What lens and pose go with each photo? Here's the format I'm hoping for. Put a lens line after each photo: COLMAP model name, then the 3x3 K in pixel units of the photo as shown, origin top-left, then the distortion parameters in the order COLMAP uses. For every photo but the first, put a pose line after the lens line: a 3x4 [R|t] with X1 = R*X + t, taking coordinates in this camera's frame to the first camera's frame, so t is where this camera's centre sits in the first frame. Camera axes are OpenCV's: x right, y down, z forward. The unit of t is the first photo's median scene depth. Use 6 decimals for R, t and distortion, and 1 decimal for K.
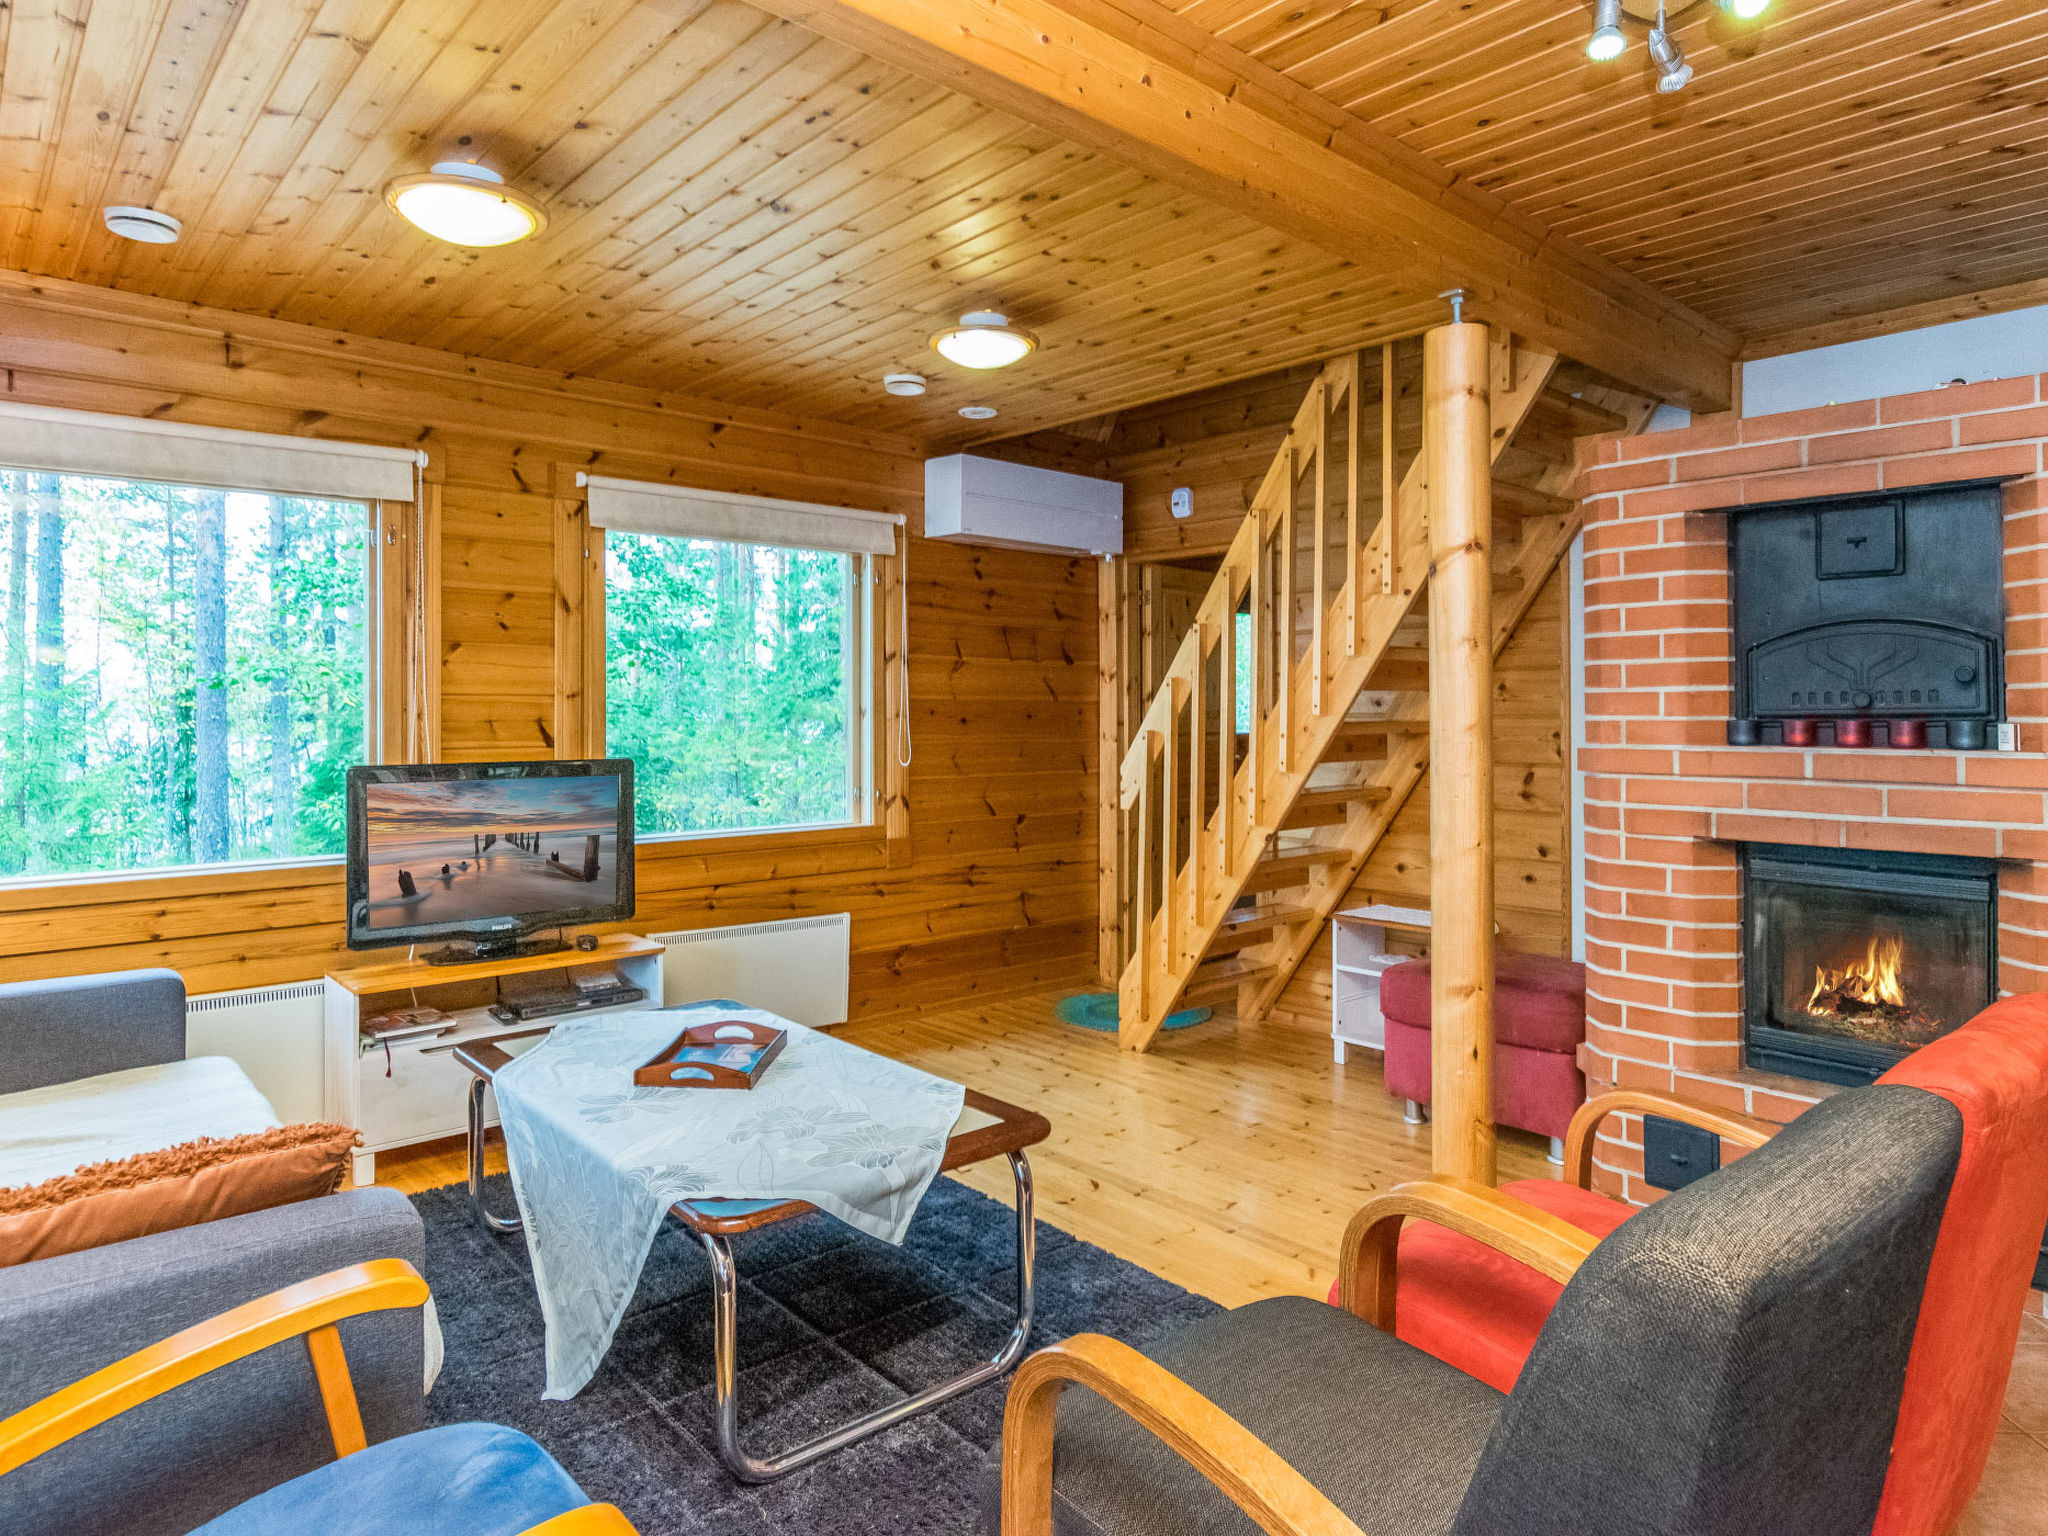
lens RADIAL K [[1234.5, 0, 1031.9], [0, 1234.5, 720.8], [0, 0, 1]] dist [-0.050988, -0.000404]
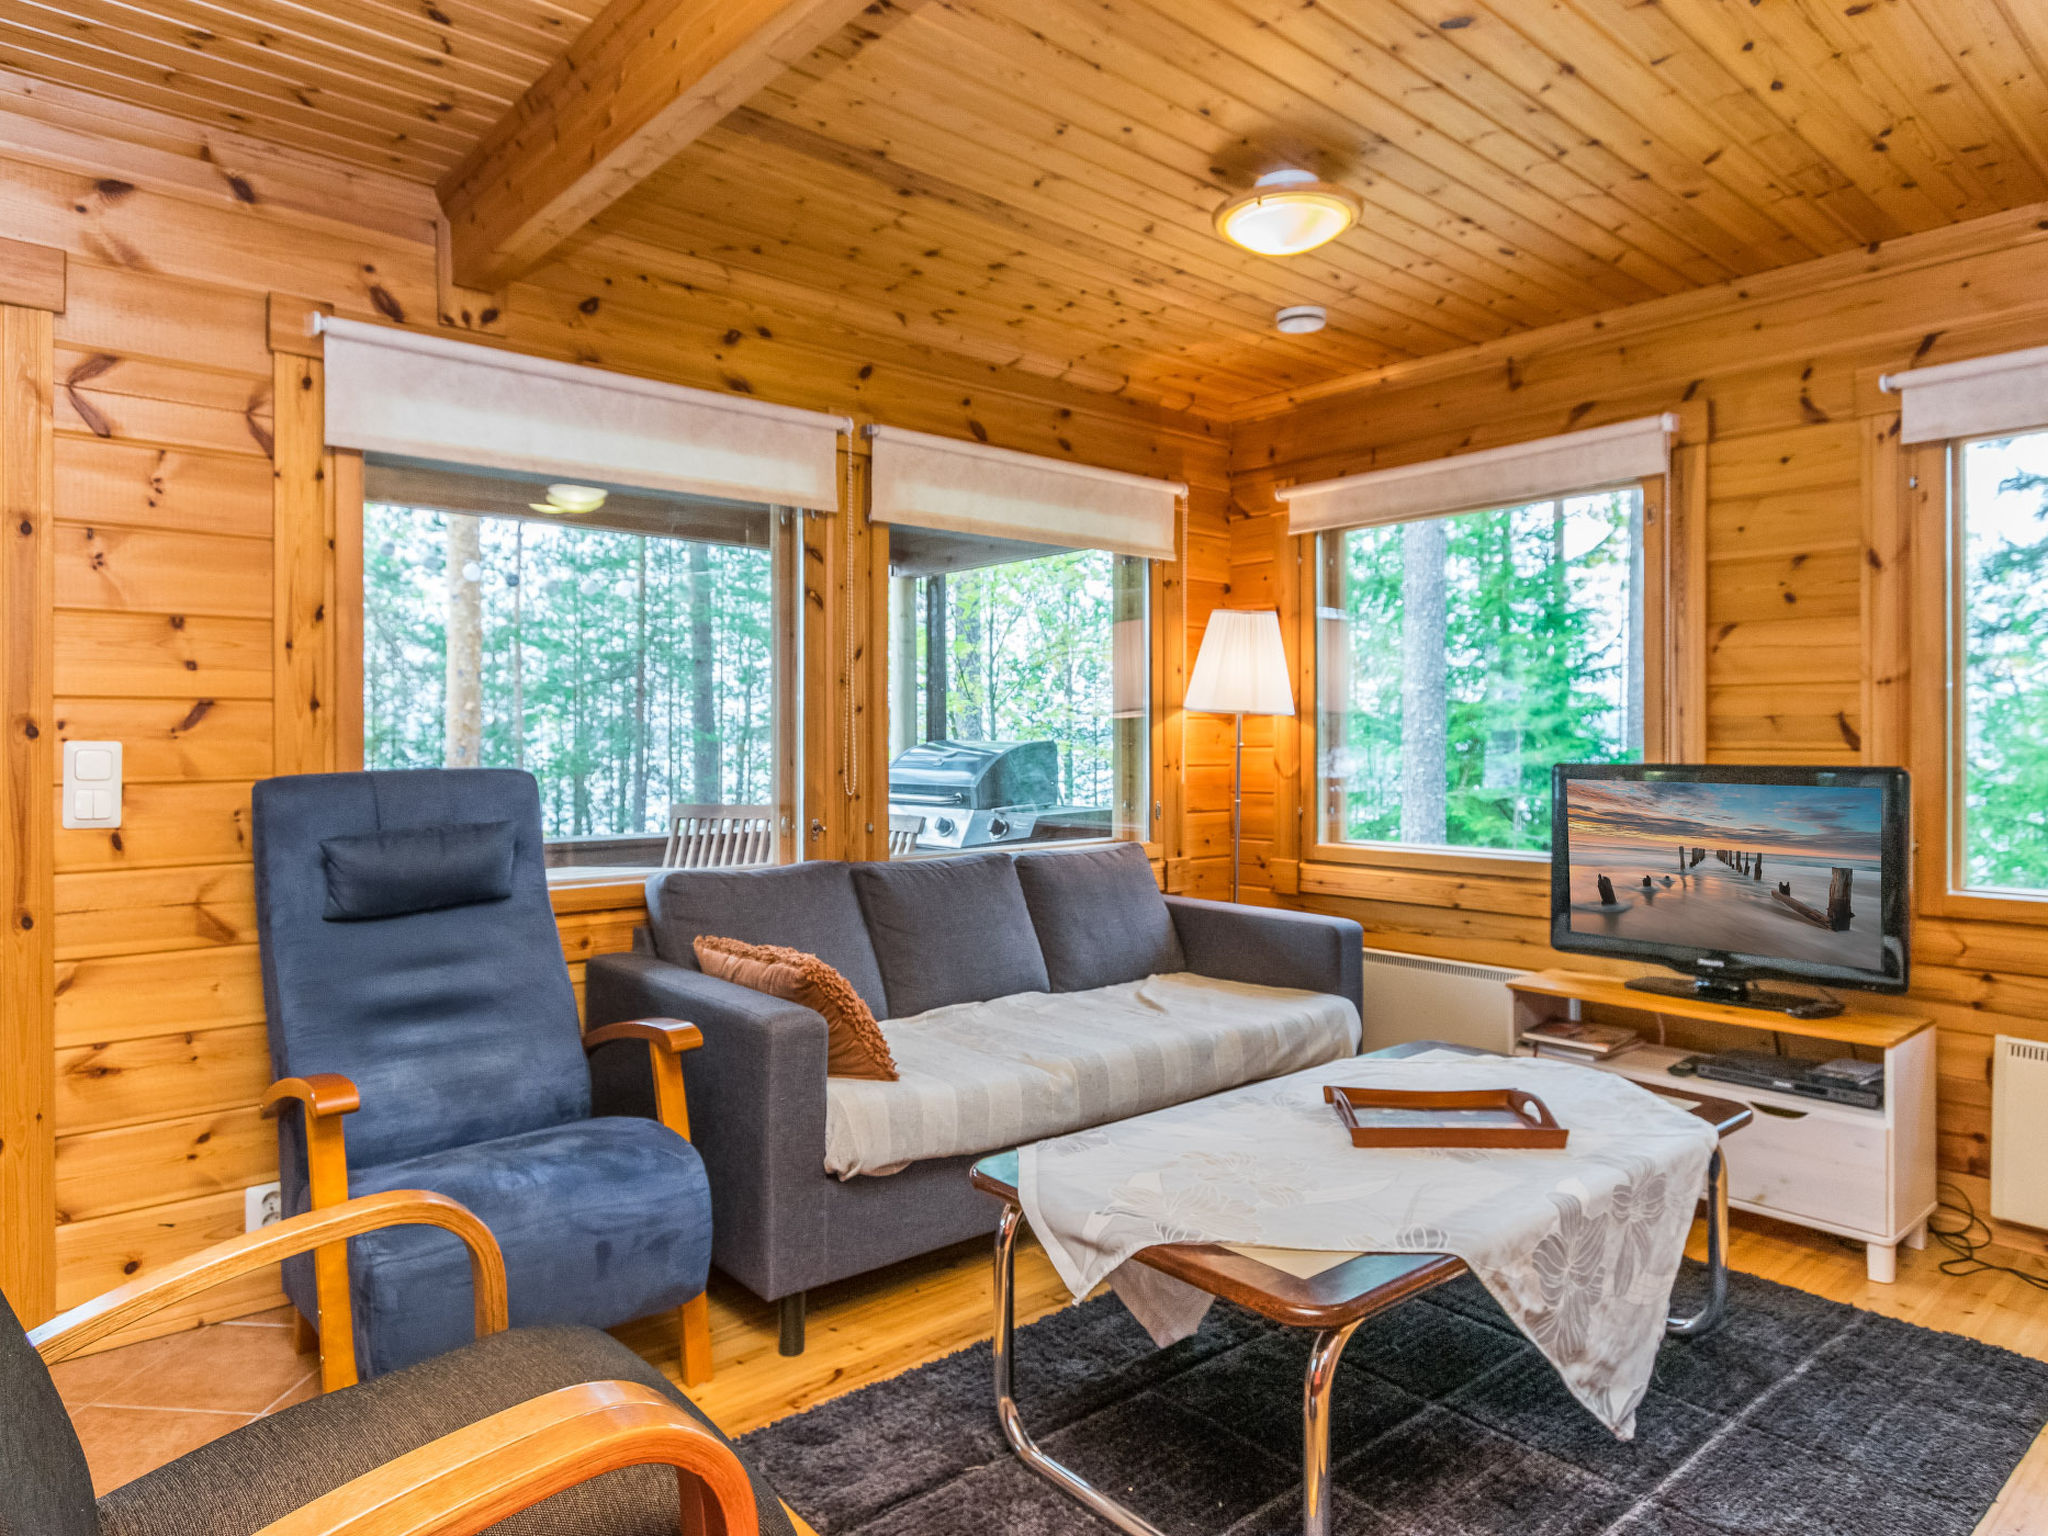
lens RADIAL K [[1242.0, 0, 1022.7], [0, 1242.0, 718.0], [0, 0, 1]] dist [-0.000571, -0.000080]
pose [[-0.024960, -0.016347, -0.999555, 0.417857], [-0.014162, 0.999772, -0.015997, 0.023354], [0.999588, 0.013756, -0.025186, 0.550945]]
